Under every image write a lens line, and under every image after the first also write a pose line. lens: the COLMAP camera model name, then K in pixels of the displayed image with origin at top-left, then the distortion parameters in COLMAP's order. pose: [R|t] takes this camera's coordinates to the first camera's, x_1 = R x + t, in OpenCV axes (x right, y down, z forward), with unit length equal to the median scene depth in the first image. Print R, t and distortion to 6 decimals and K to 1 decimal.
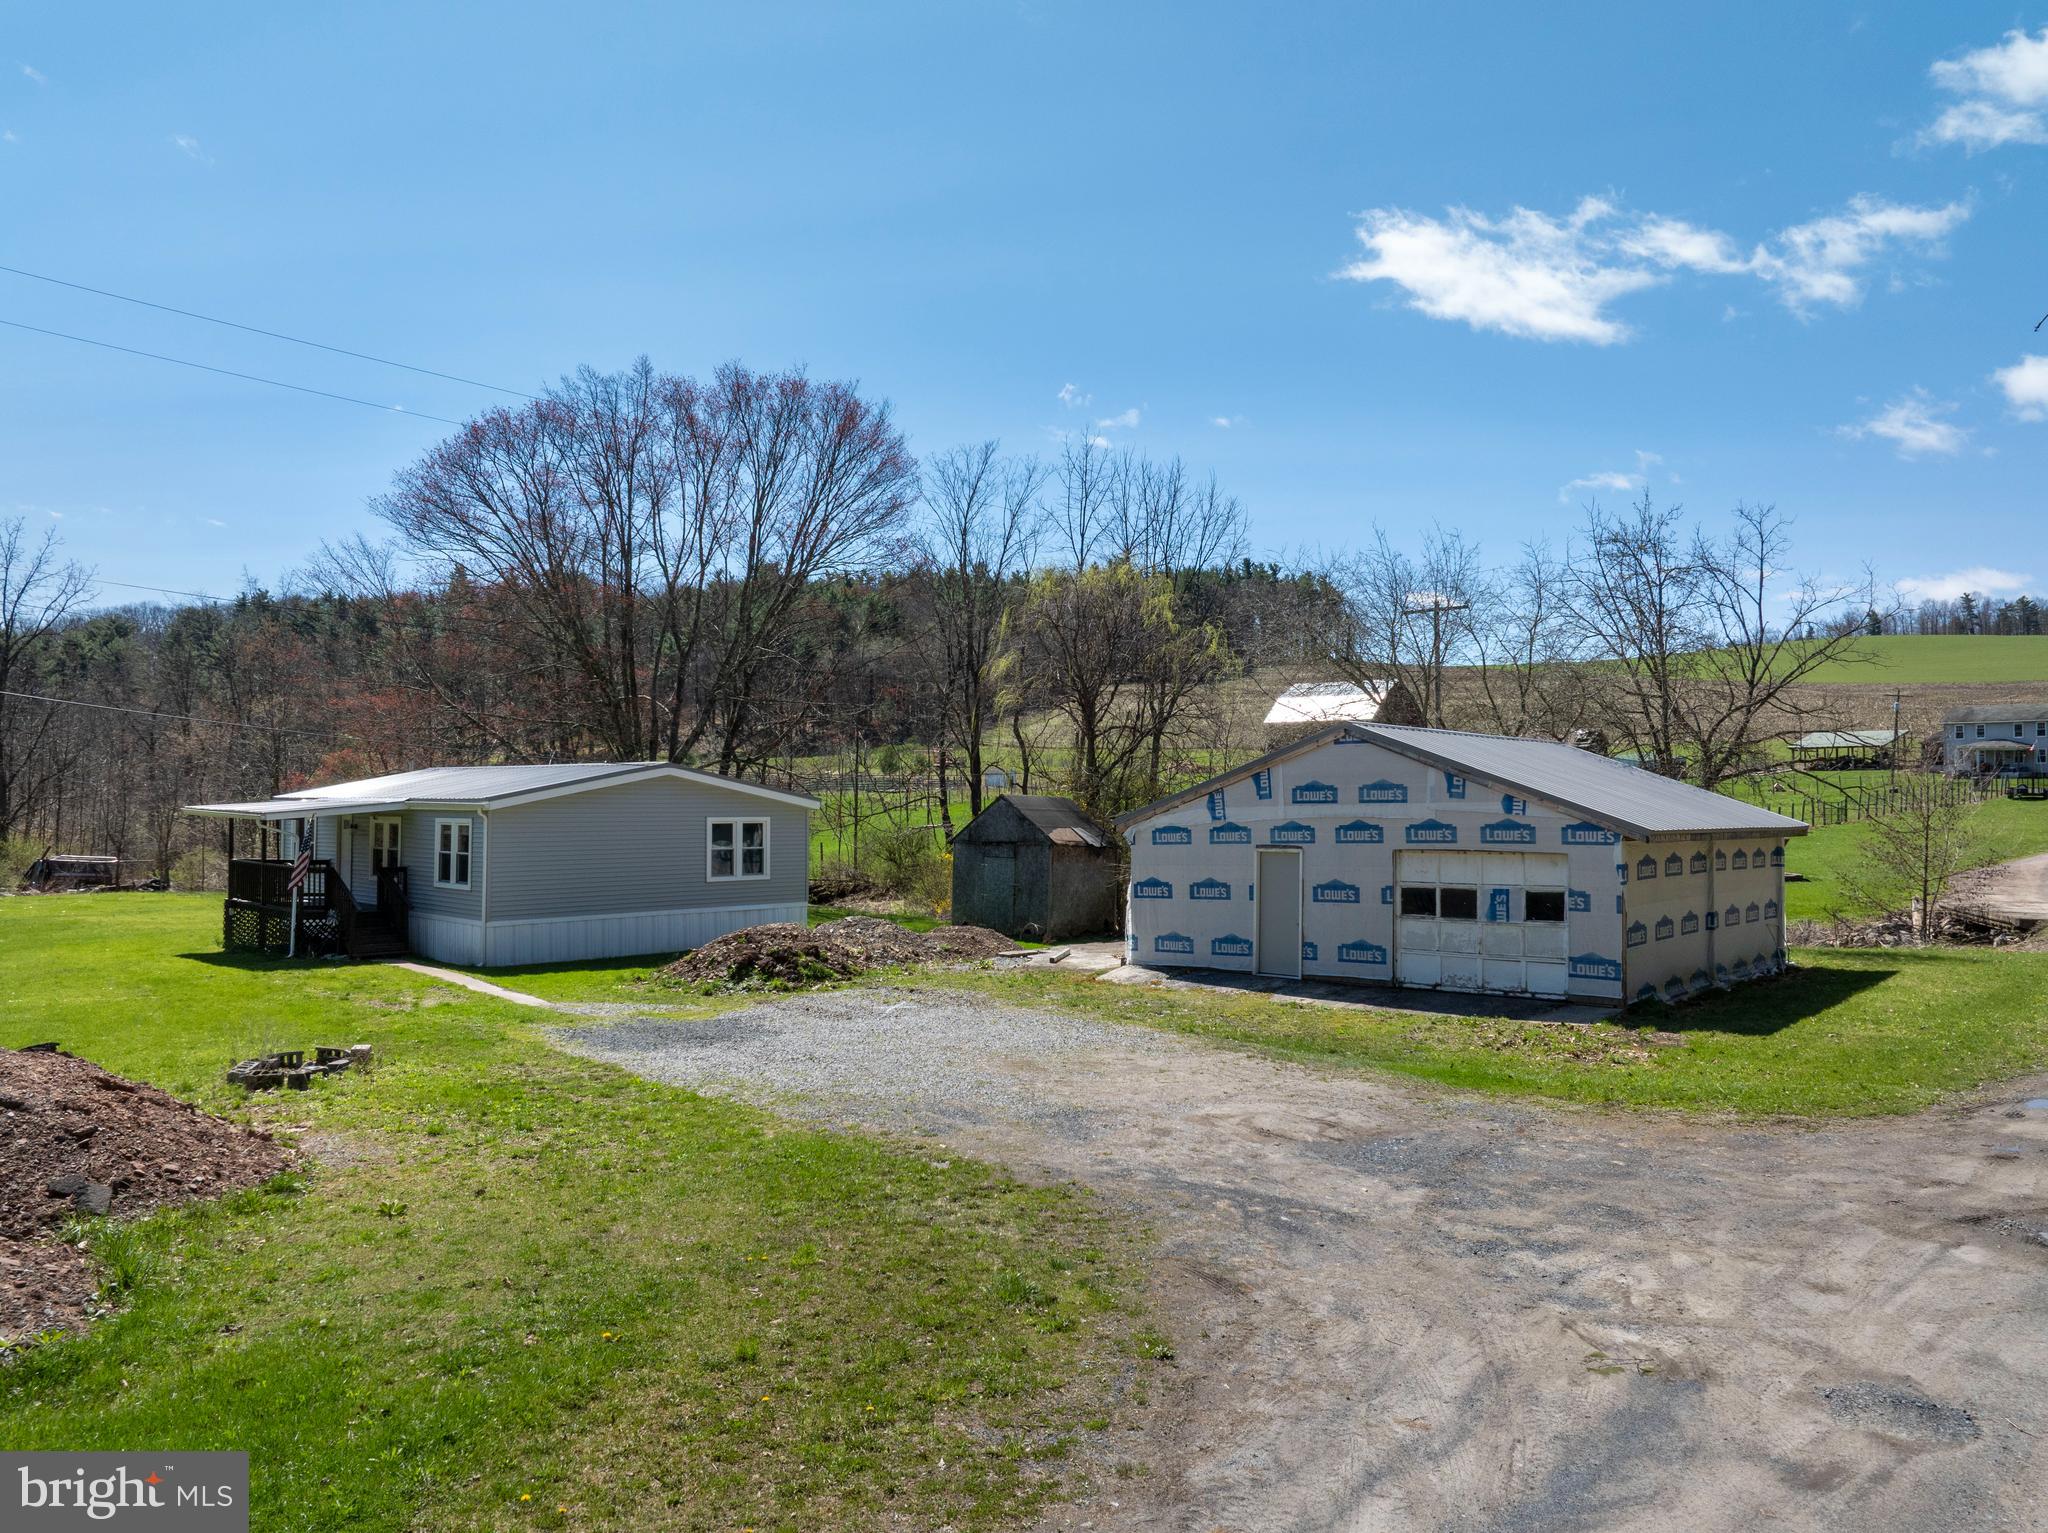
lens RADIAL K [[1445.5, 0, 1030.4], [0, 1445.5, 762.3], [0, 0, 1]] dist [-0.025735, -0.008575]
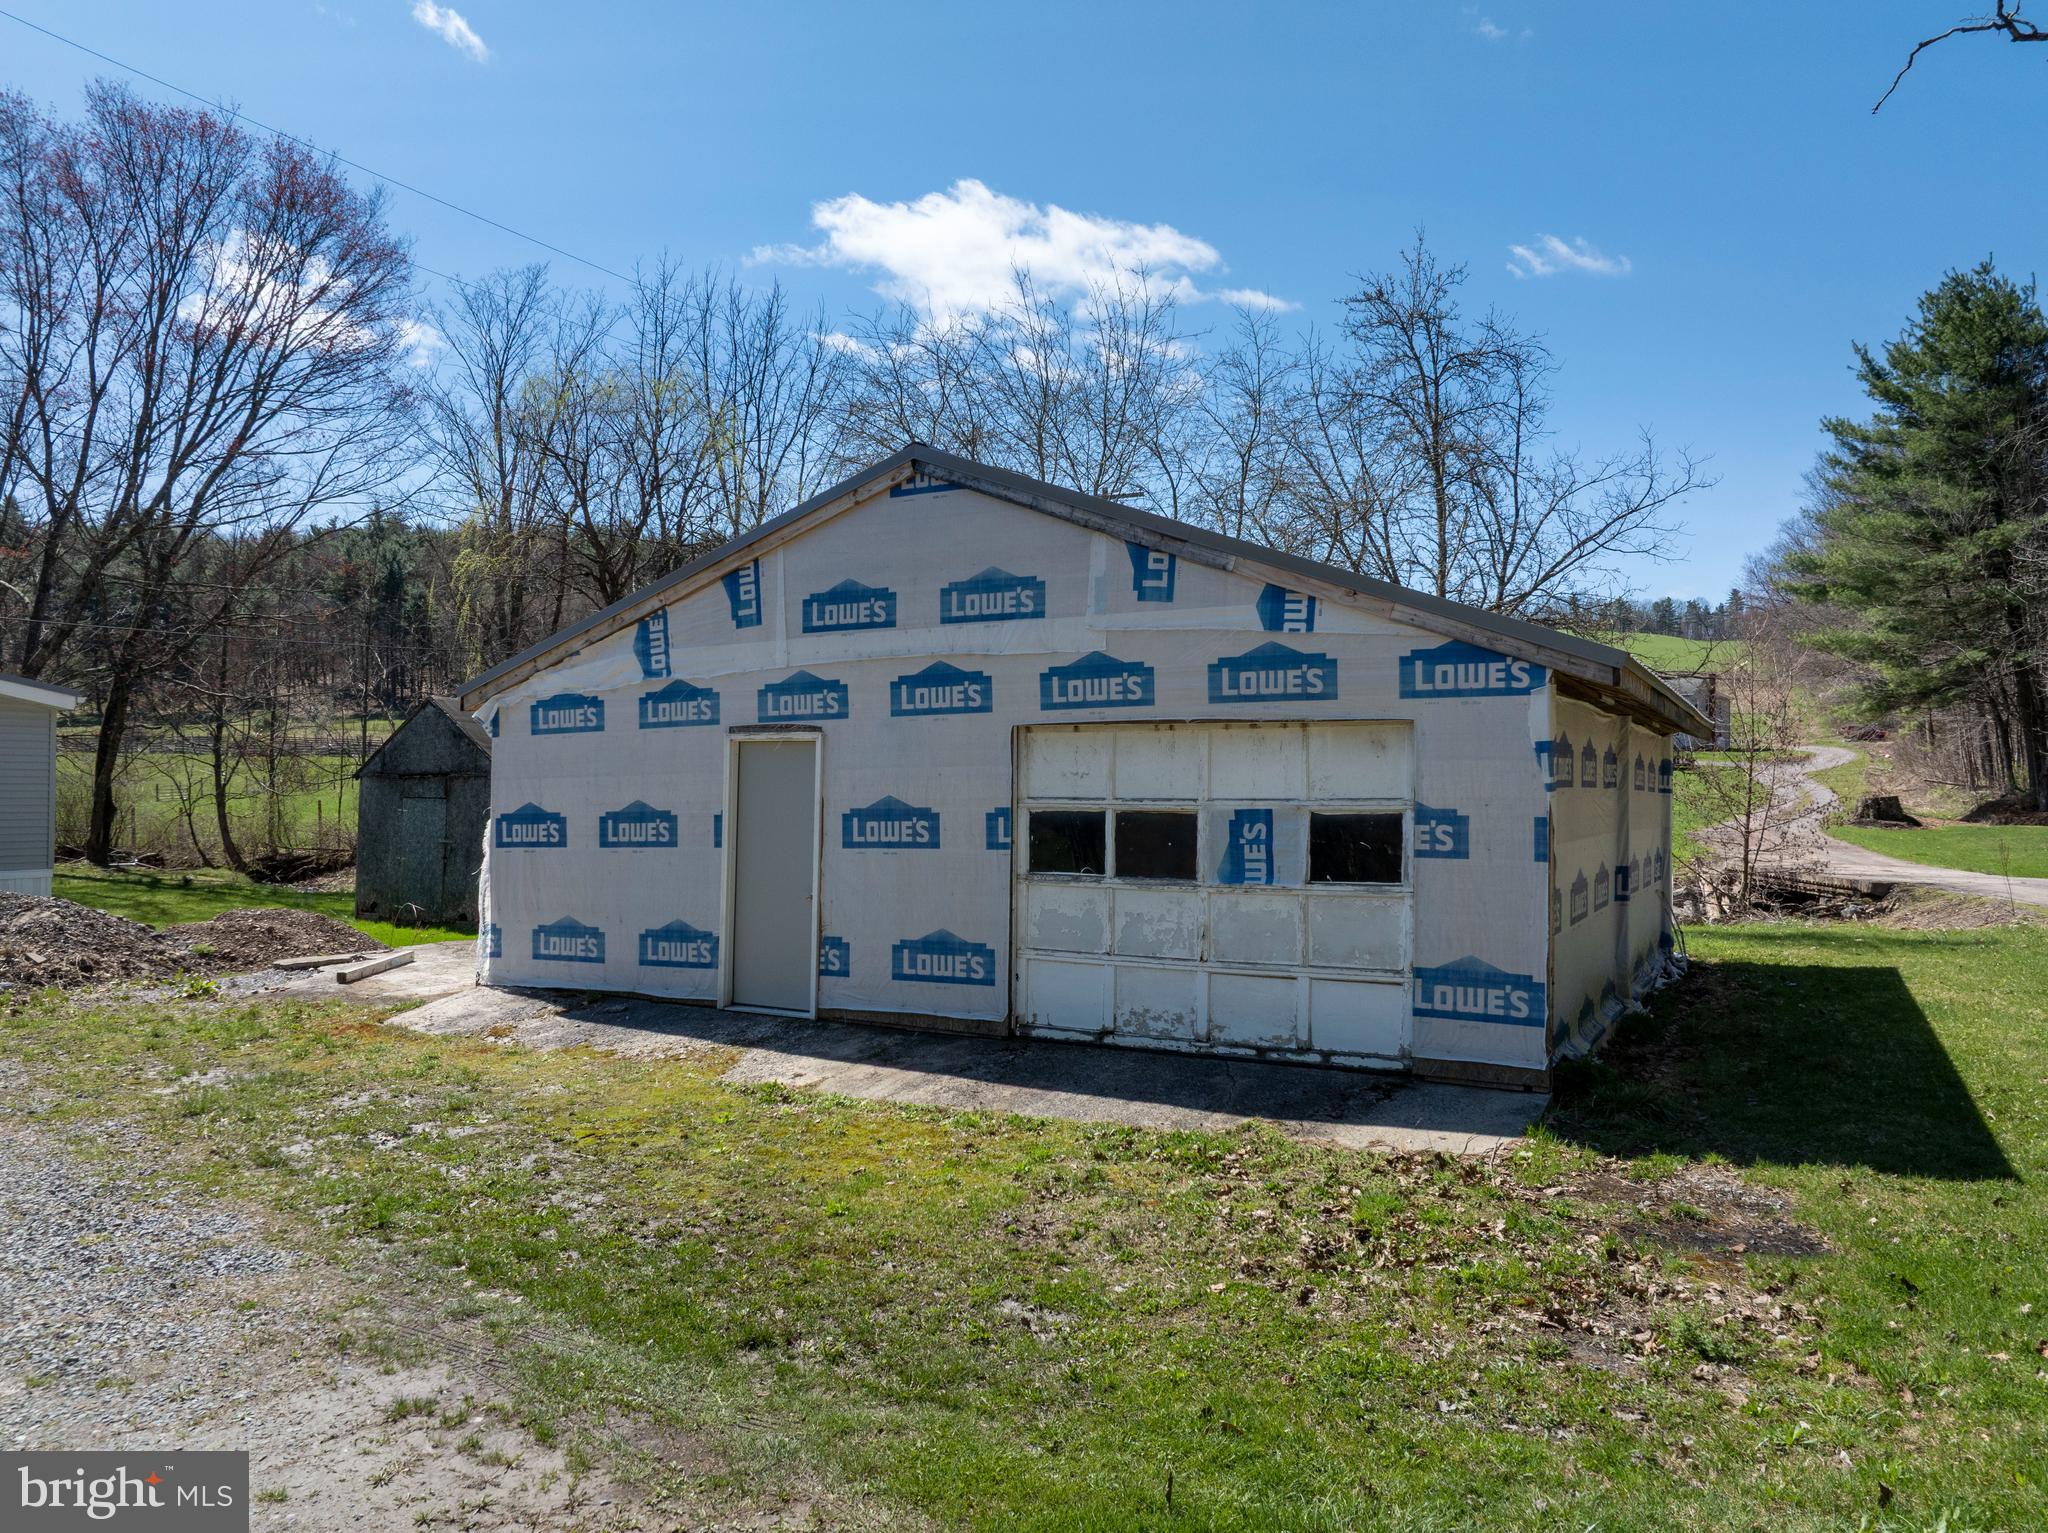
lens RADIAL K [[1445.5, 0, 1030.4], [0, 1445.5, 762.3], [0, 0, 1]] dist [-0.025735, -0.008575]
pose [[0.974482, 0.009150, 0.224278, 0.147446], [-0.012263, 0.999847, 0.012492, 0.061820], [-0.224130, -0.014924, 0.974445, 0.531293]]
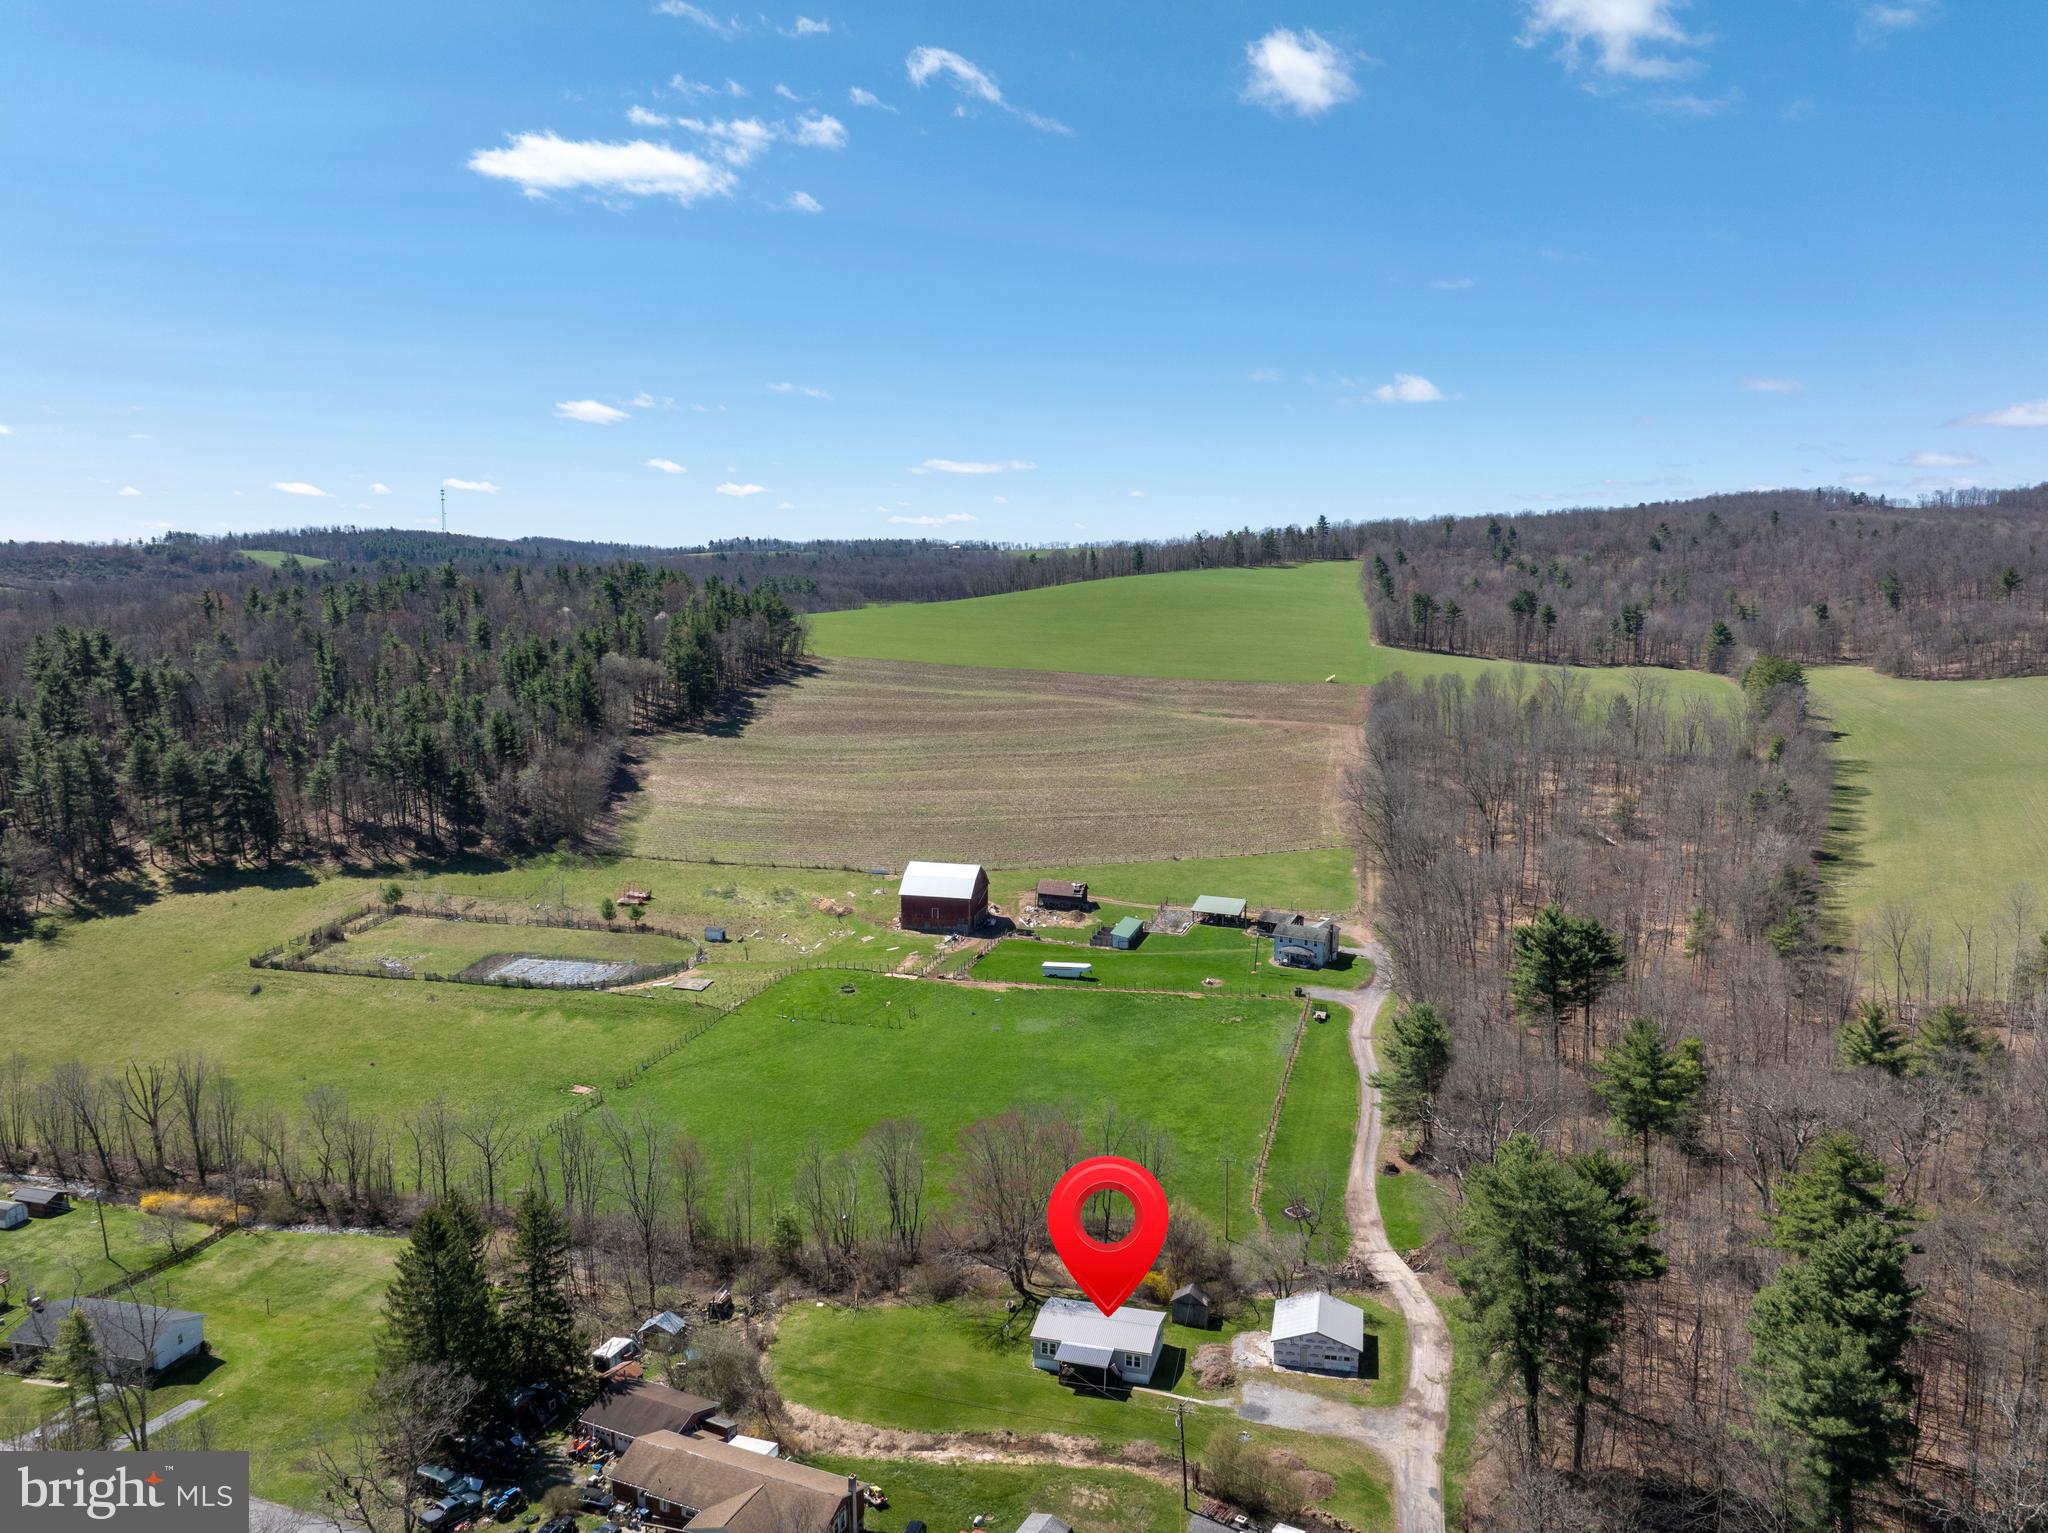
lens RADIAL K [[1445.5, 0, 1030.4], [0, 1445.5, 762.3], [0, 0, 1]] dist [-0.025735, -0.008575]
pose [[0.879882, -0.063395, 0.470944, -3.652708], [-0.012935, 0.987499, 0.157097, -3.417572], [-0.475016, -0.144318, 0.868062, -3.496804]]
